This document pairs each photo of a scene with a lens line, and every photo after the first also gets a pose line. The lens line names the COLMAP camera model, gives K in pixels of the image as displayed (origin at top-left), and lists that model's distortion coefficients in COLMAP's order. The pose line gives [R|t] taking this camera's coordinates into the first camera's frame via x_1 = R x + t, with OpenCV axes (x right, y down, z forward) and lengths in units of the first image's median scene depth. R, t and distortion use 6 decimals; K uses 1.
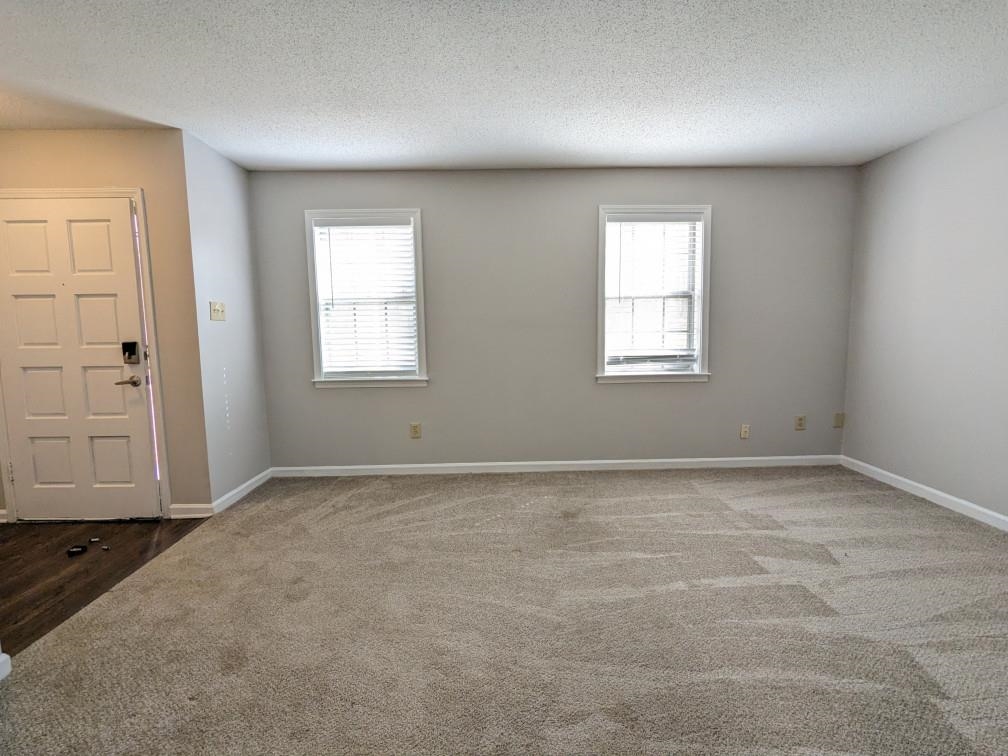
lens RADIAL K [[484.8, 0, 504.0], [0, 484.8, 378.0], [0, 0, 1]] dist [-0.000072, -0.000046]
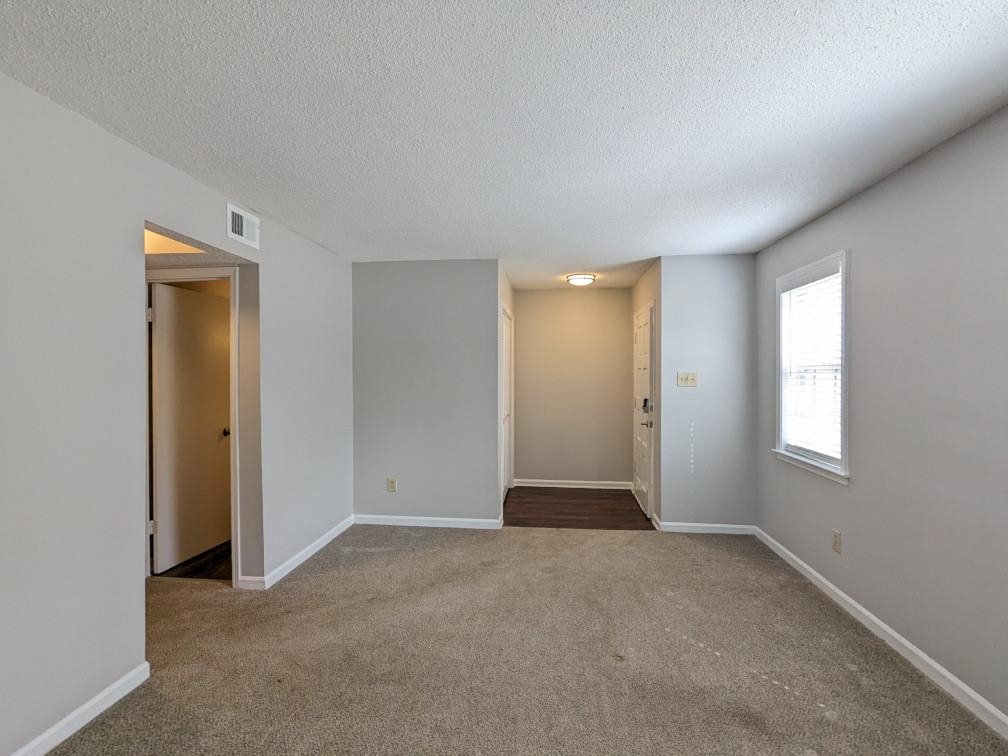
lens RADIAL K [[484.8, 0, 504.0], [0, 484.8, 378.0], [0, 0, 1]] dist [-0.000072, -0.000046]
pose [[-0.141465, 0.024396, -0.989643, 0.655404], [-0.110385, 0.993073, 0.040260, -0.120191], [0.983770, 0.114937, -0.137792, 0.598778]]
